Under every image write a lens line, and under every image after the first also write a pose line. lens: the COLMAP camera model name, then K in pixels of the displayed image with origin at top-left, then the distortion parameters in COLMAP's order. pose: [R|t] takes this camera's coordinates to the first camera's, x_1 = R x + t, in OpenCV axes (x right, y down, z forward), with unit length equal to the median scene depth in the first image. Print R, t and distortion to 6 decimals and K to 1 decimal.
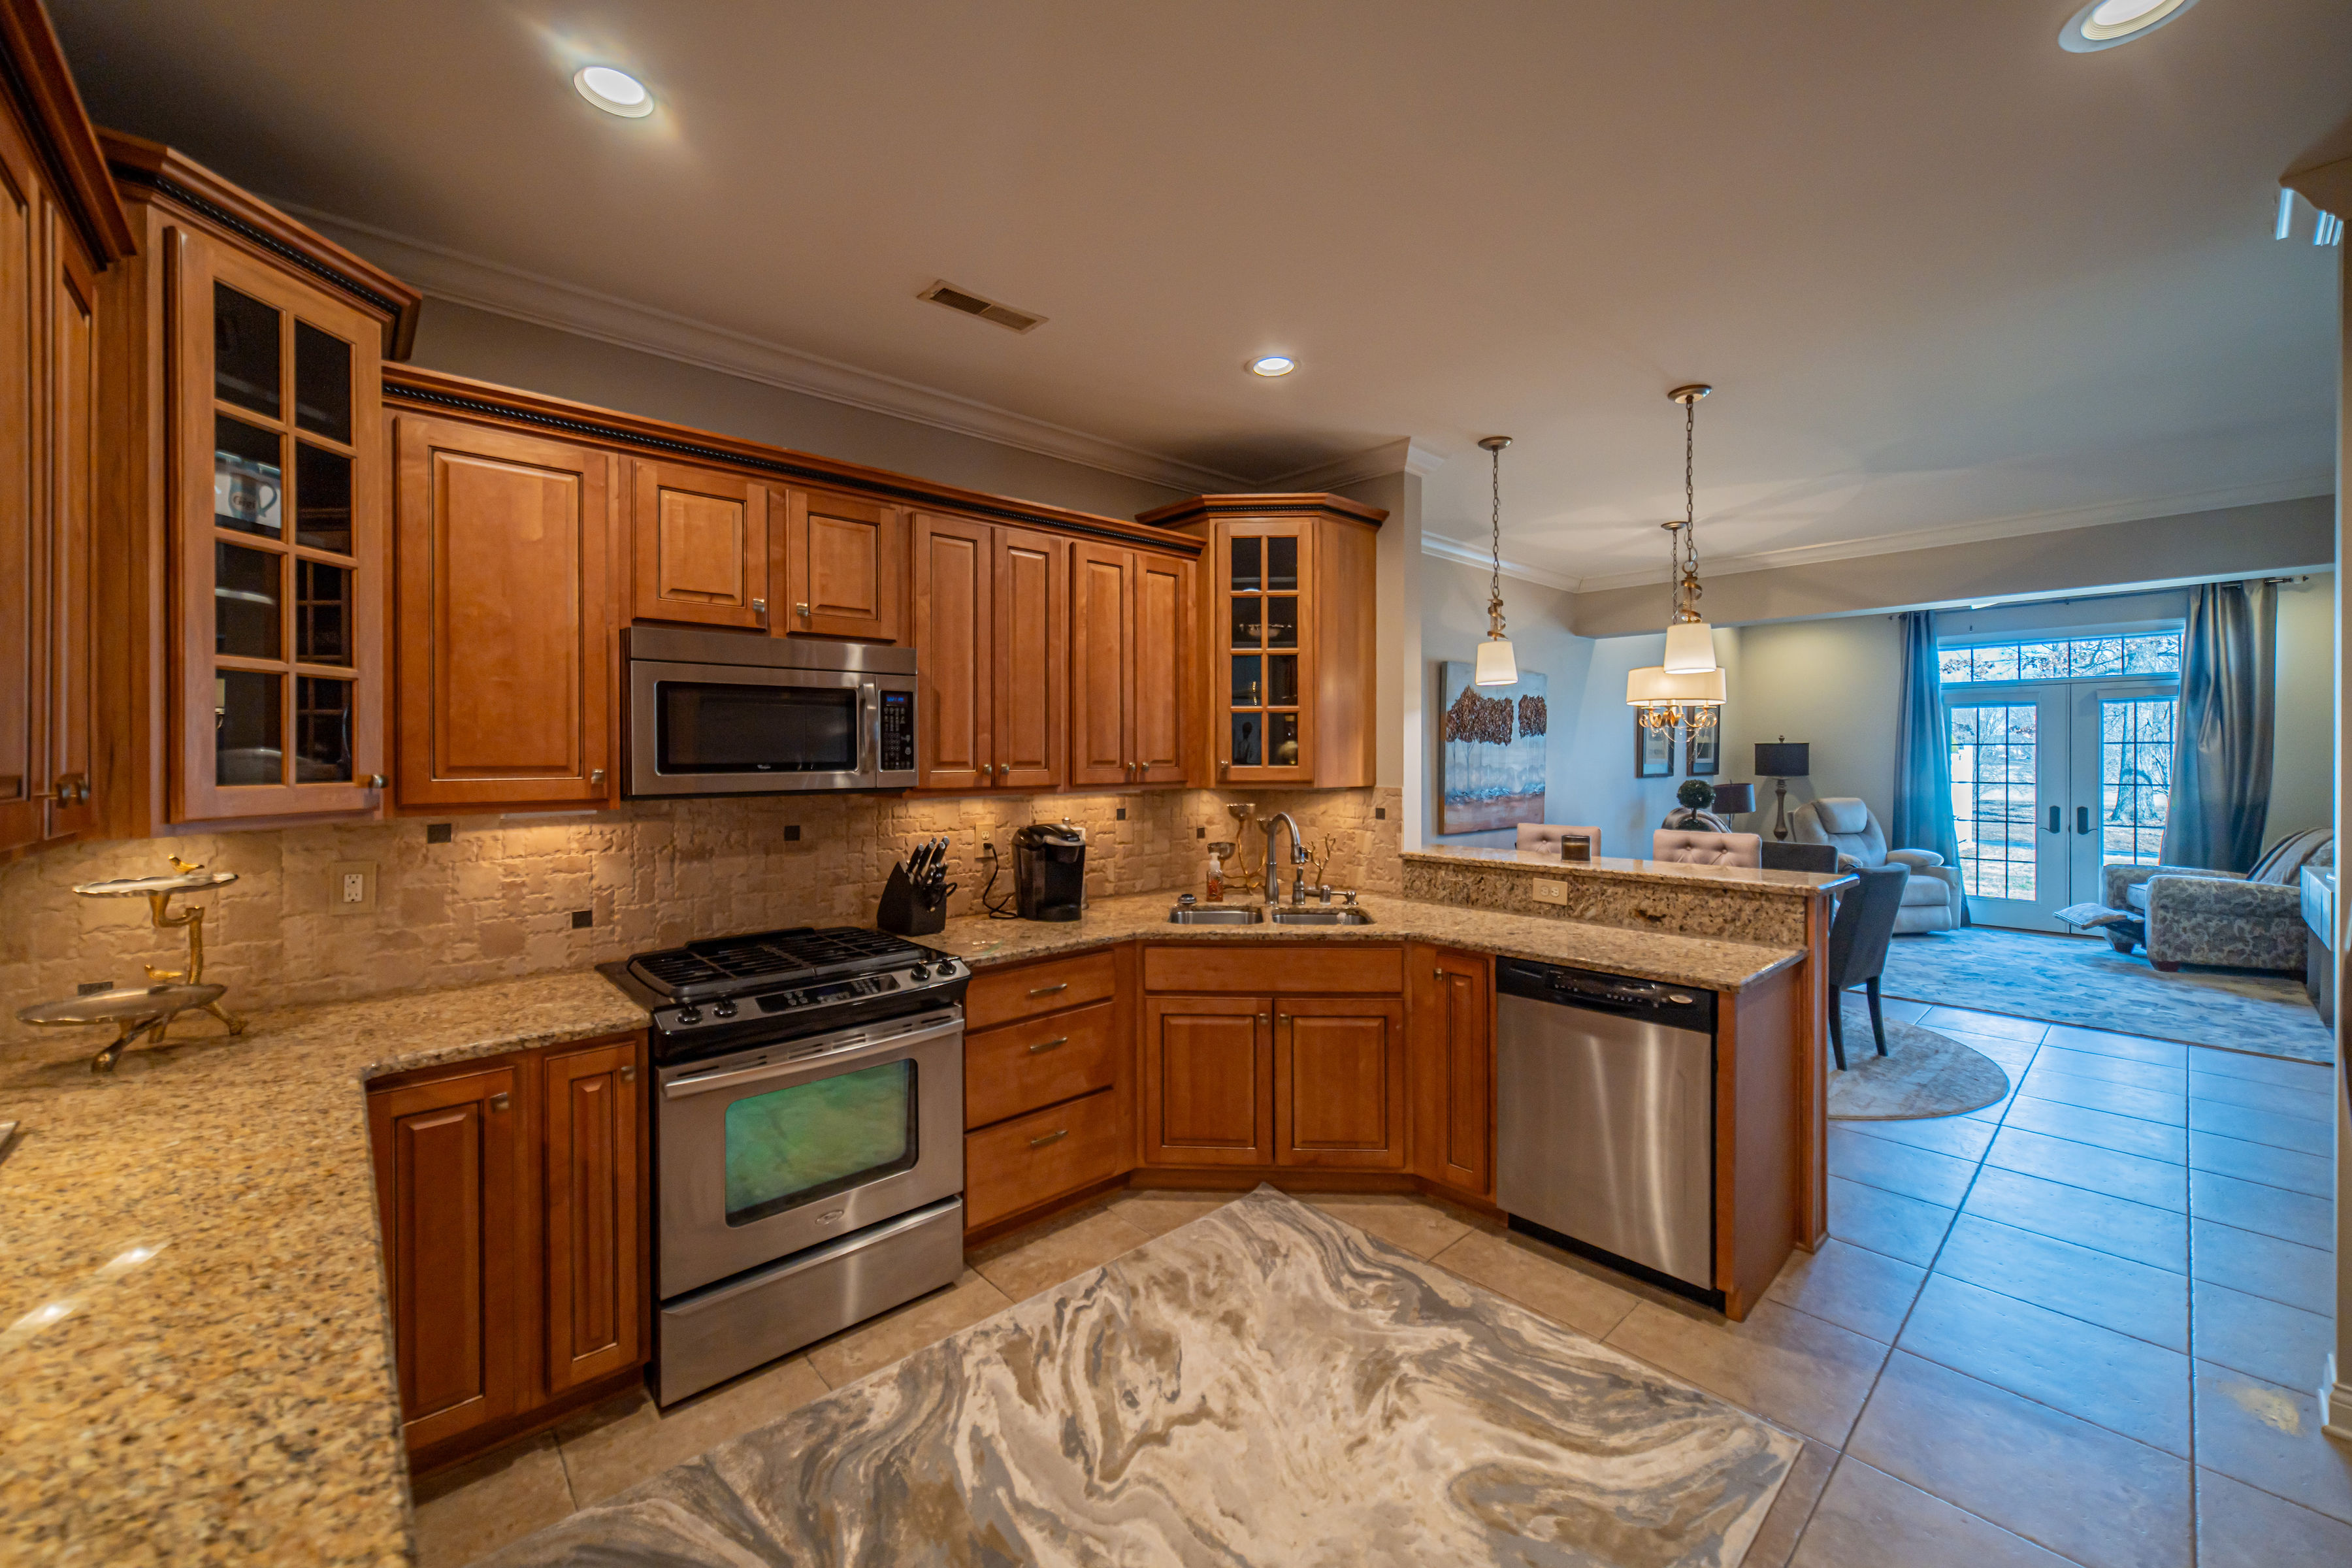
lens RADIAL K [[920.6, 0, 1165.7], [0, 920.6, 756.4], [0, 0, 1]] dist [-0.002140, 0.001035]
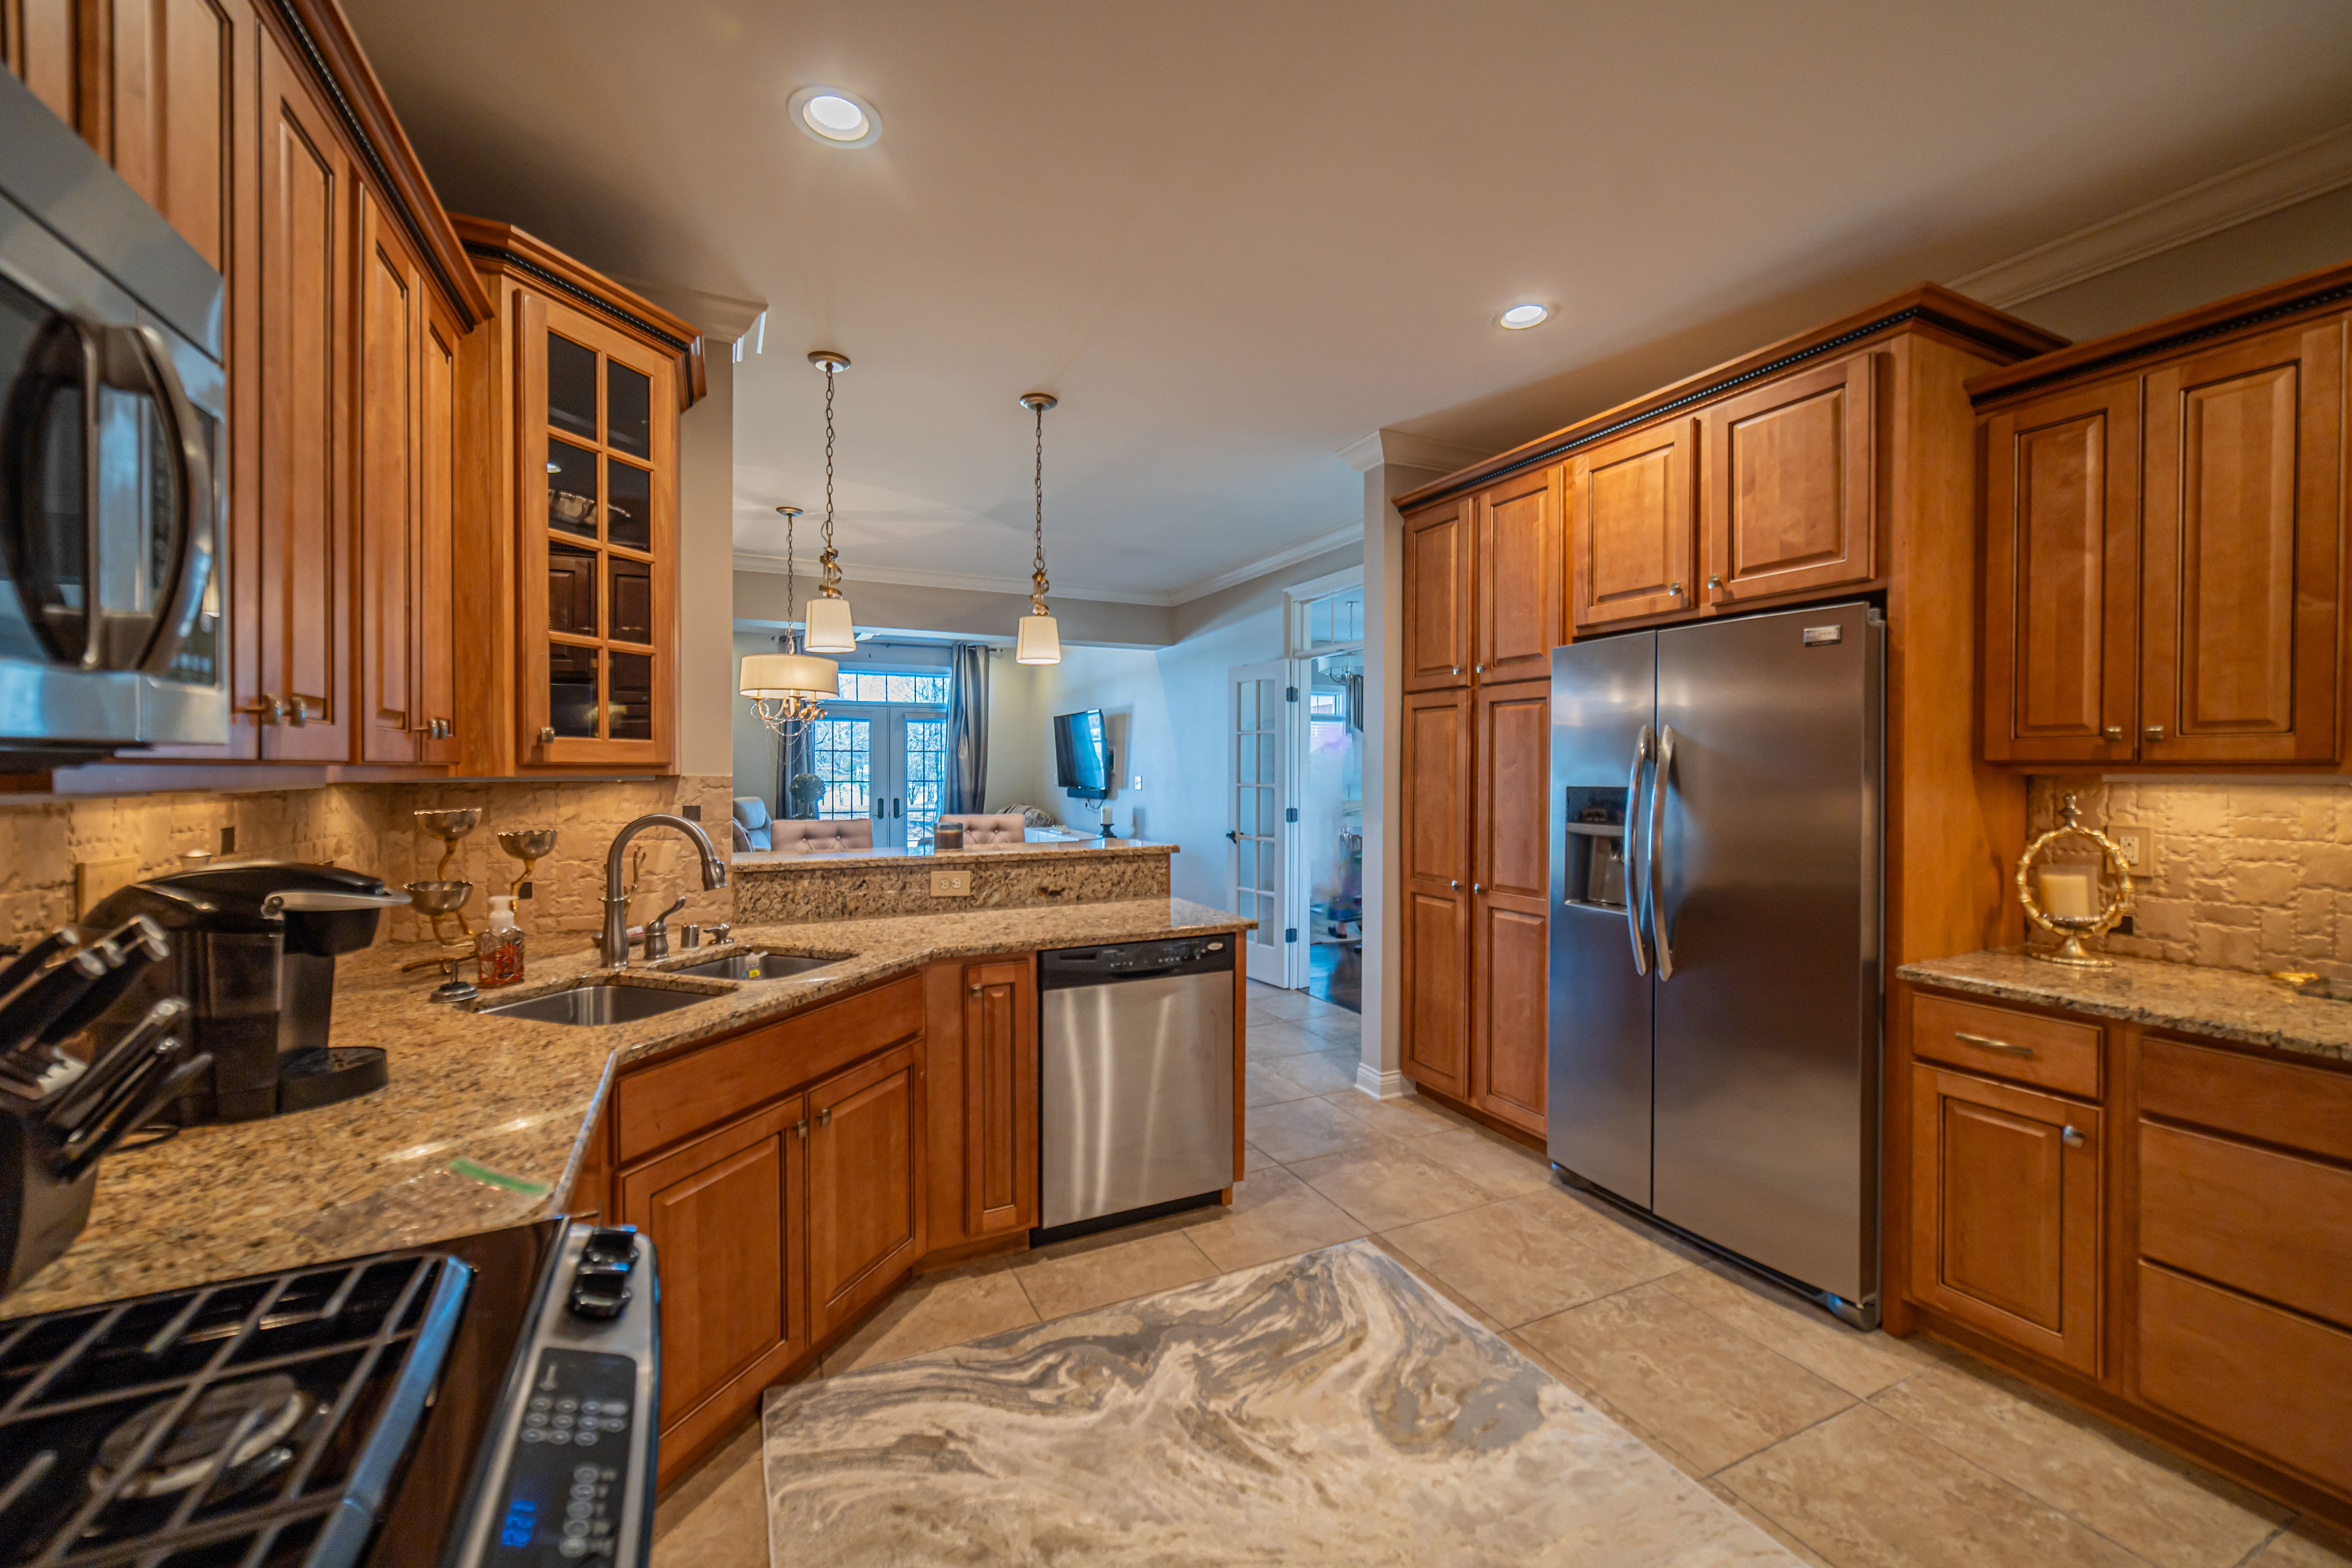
lens RADIAL K [[920.6, 0, 1174.2], [0, 920.6, 775.2], [0, 0, 1]] dist [-0.002140, 0.001035]
pose [[0.278252, -0.002801, 0.960504, -0.433326], [-0.001864, 0.999992, 0.003456, 0.037583], [-0.960506, -0.002752, 0.278245, 0.571920]]
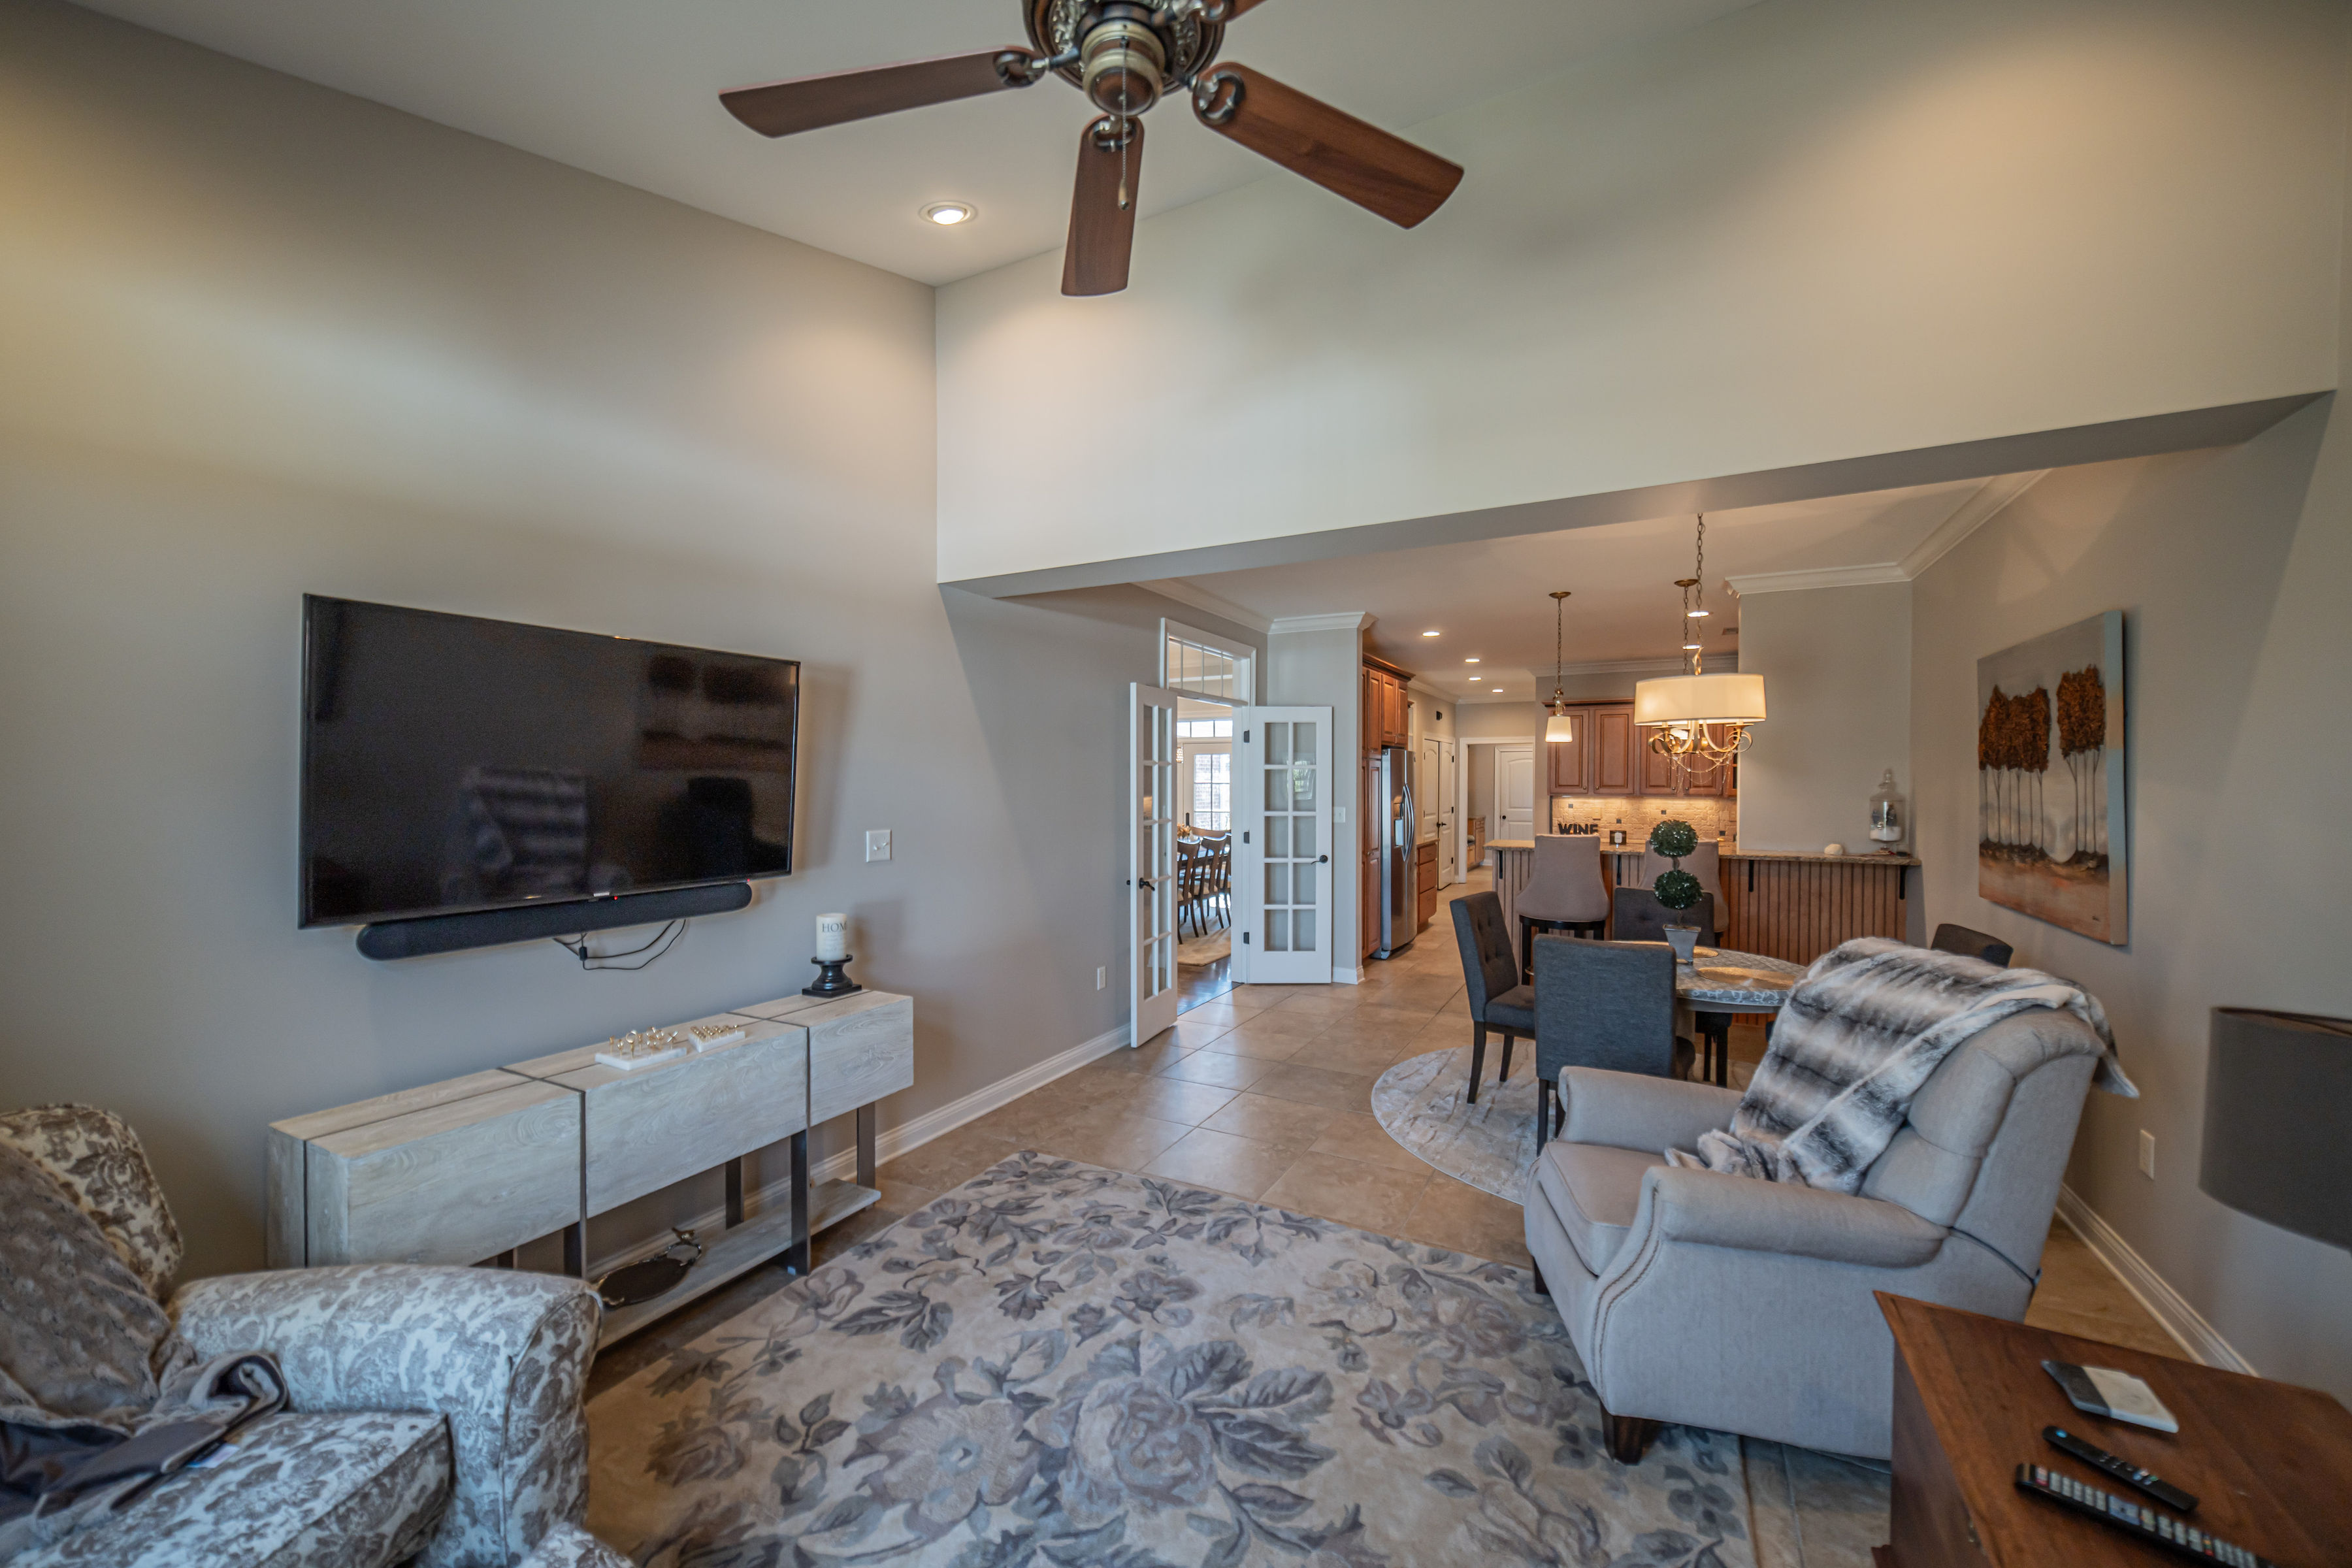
lens RADIAL K [[920.6, 0, 1157.0], [0, 920.6, 798.1], [0, 0, 1]] dist [-0.002140, 0.001035]
pose [[-0.944373, 0.008540, -0.328766, 2.063999], [0.001205, 0.999746, 0.022509, -0.019598], [0.328875, 0.020861, -0.944143, 2.626038]]
